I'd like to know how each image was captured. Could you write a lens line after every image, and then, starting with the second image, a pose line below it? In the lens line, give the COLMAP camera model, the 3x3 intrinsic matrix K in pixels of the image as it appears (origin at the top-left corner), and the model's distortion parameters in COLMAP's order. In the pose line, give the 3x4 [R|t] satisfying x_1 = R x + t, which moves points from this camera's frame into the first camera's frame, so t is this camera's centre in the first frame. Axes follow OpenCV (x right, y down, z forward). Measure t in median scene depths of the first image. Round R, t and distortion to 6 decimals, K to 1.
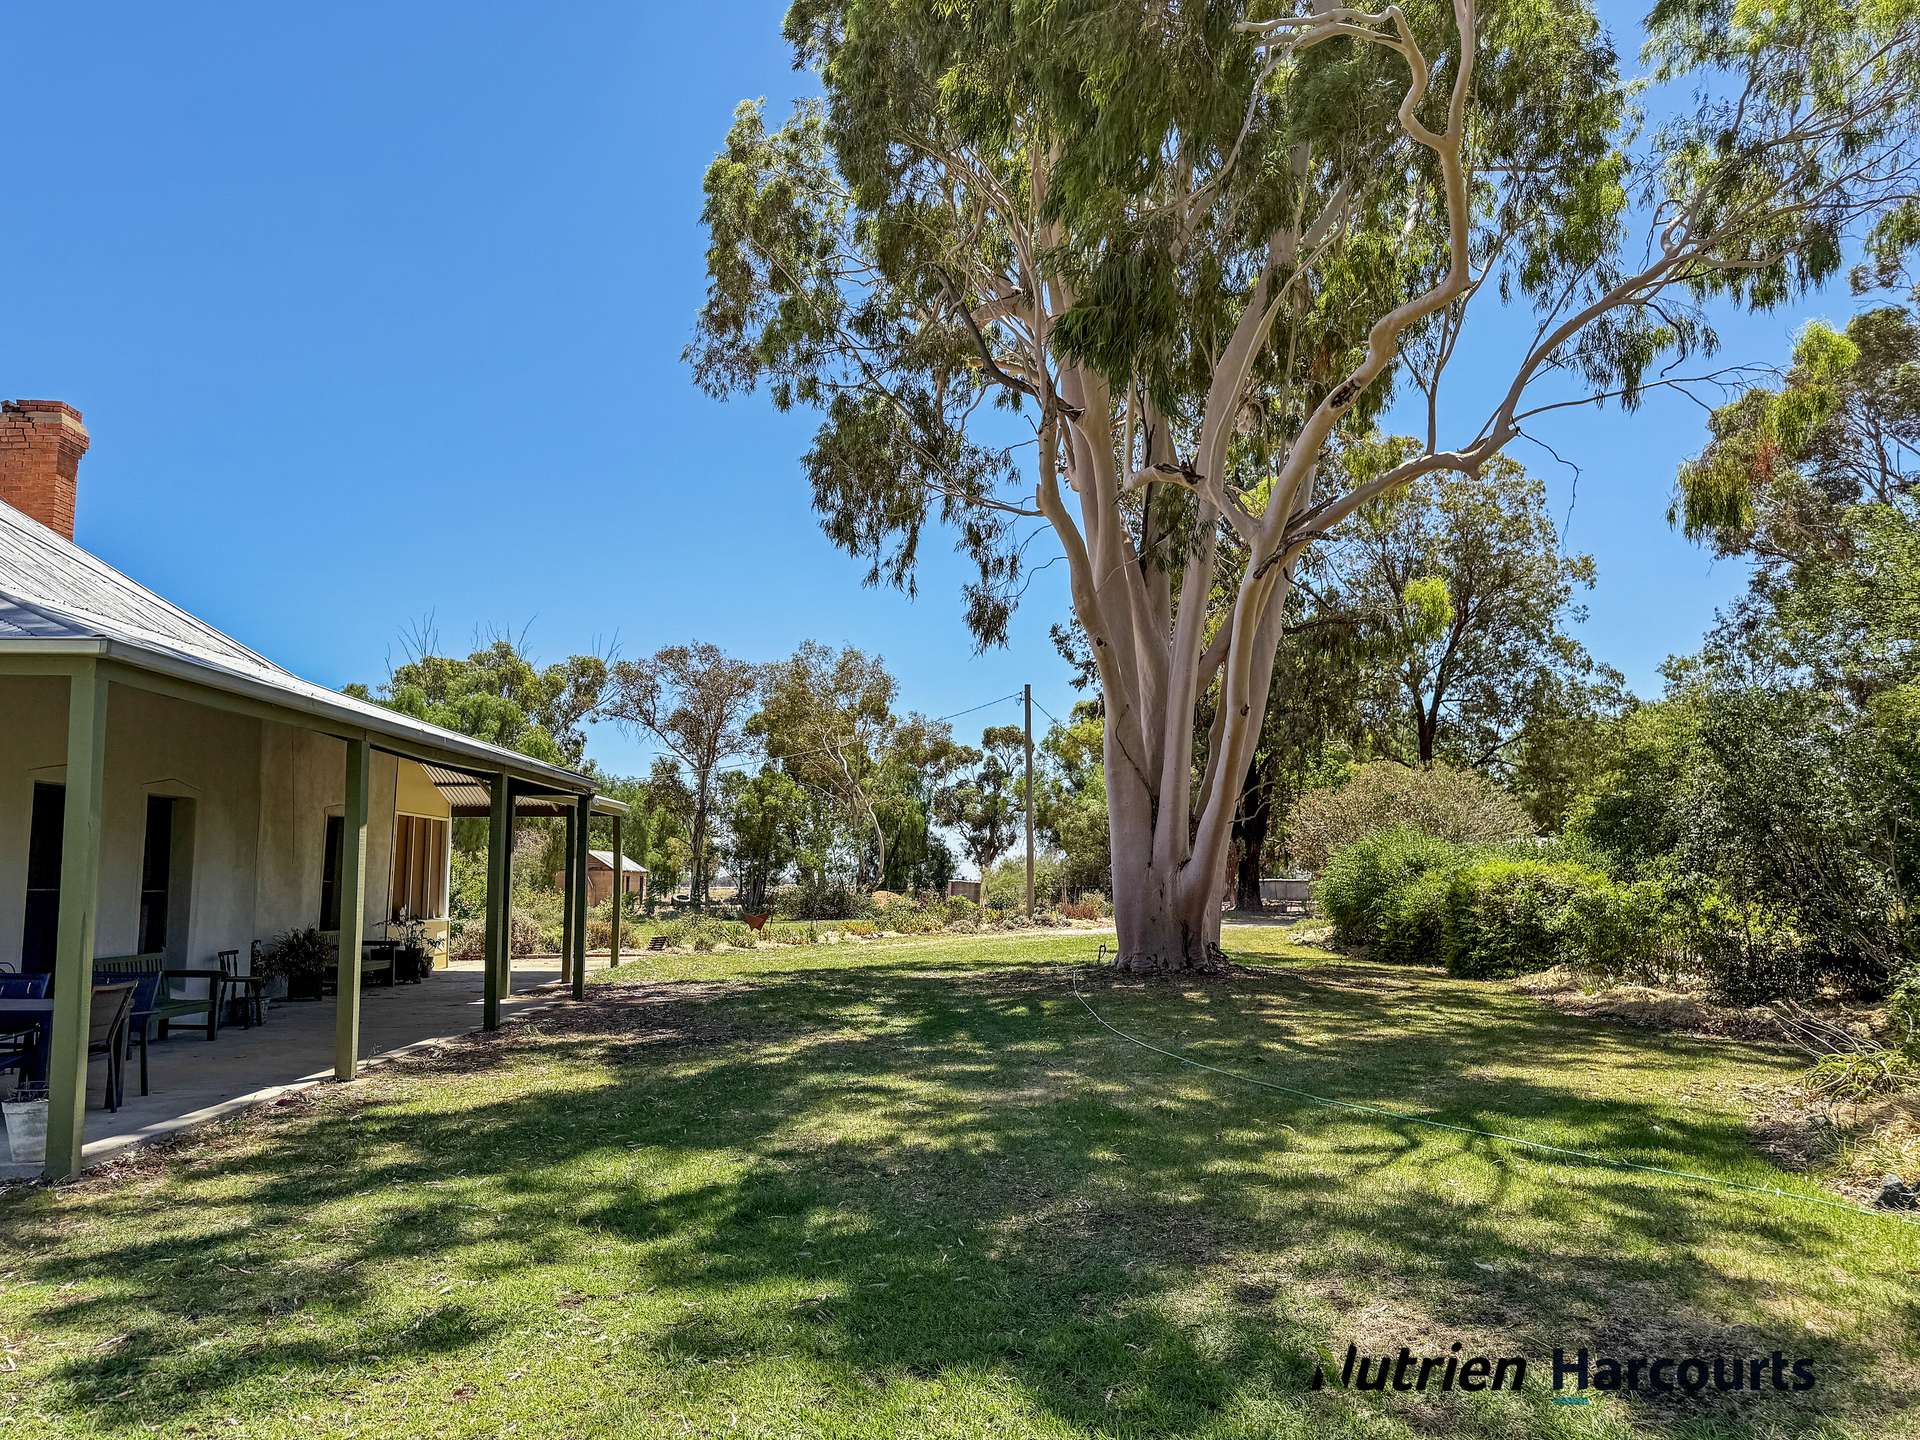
lens RADIAL K [[1336.3, 0, 960.0], [0, 1336.3, 720.0], [0, 0, 1]] dist [0.119555, -0.000066]
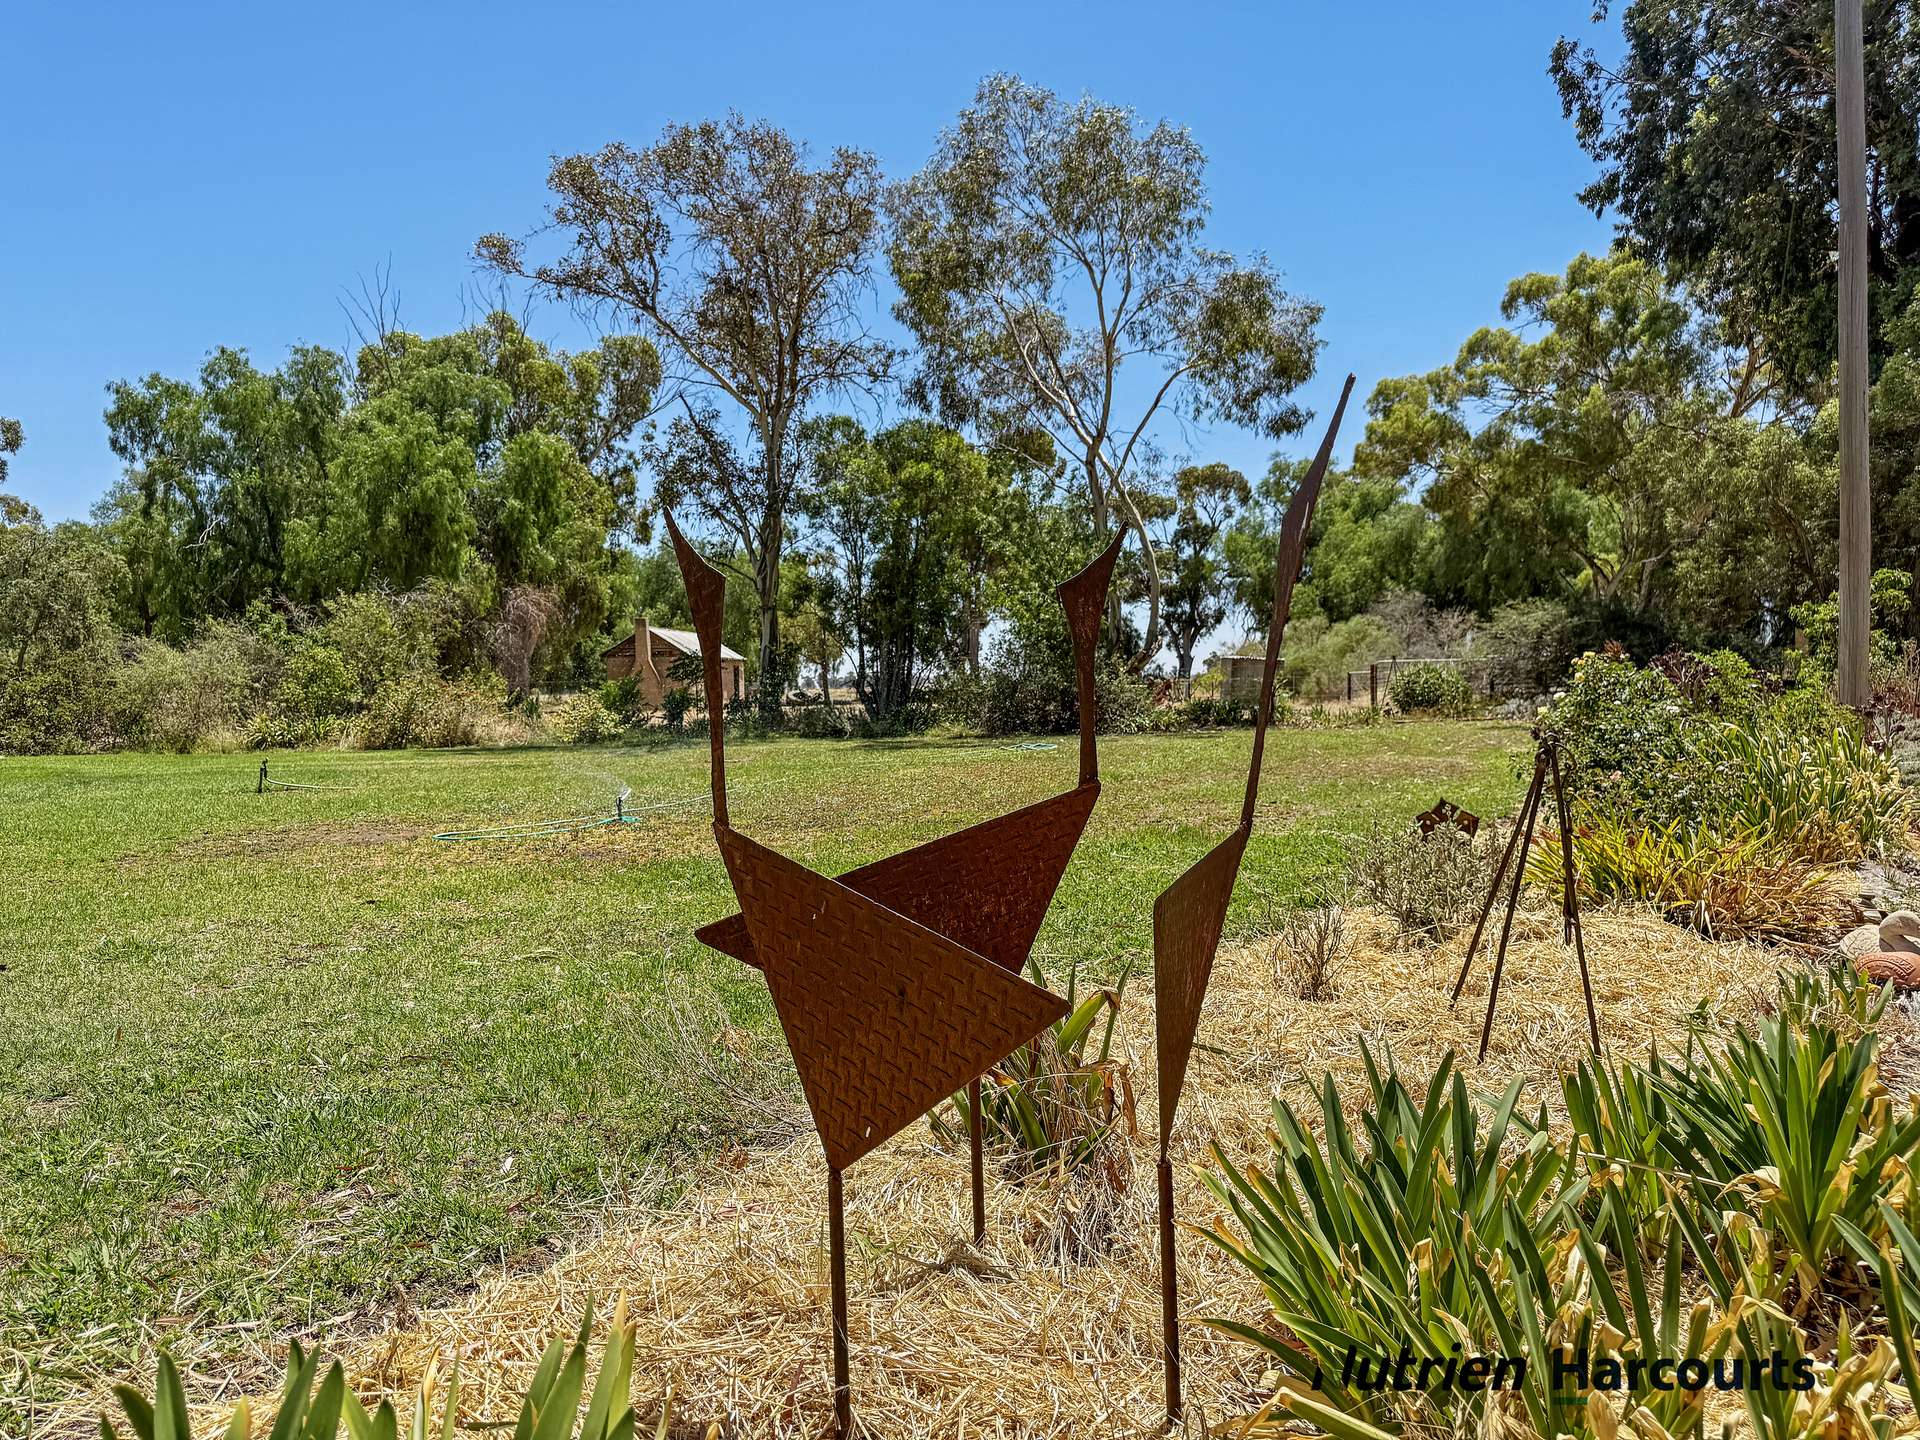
lens RADIAL K [[1336.3, 0, 960.0], [0, 1336.3, 720.0], [0, 0, 1]] dist [0.119555, -0.000066]
pose [[0.995155, -0.011873, -0.097601, -0.036950], [0.026308, 0.988641, 0.147977, 0.033264], [0.094735, -0.149828, 0.984163, 0.240337]]
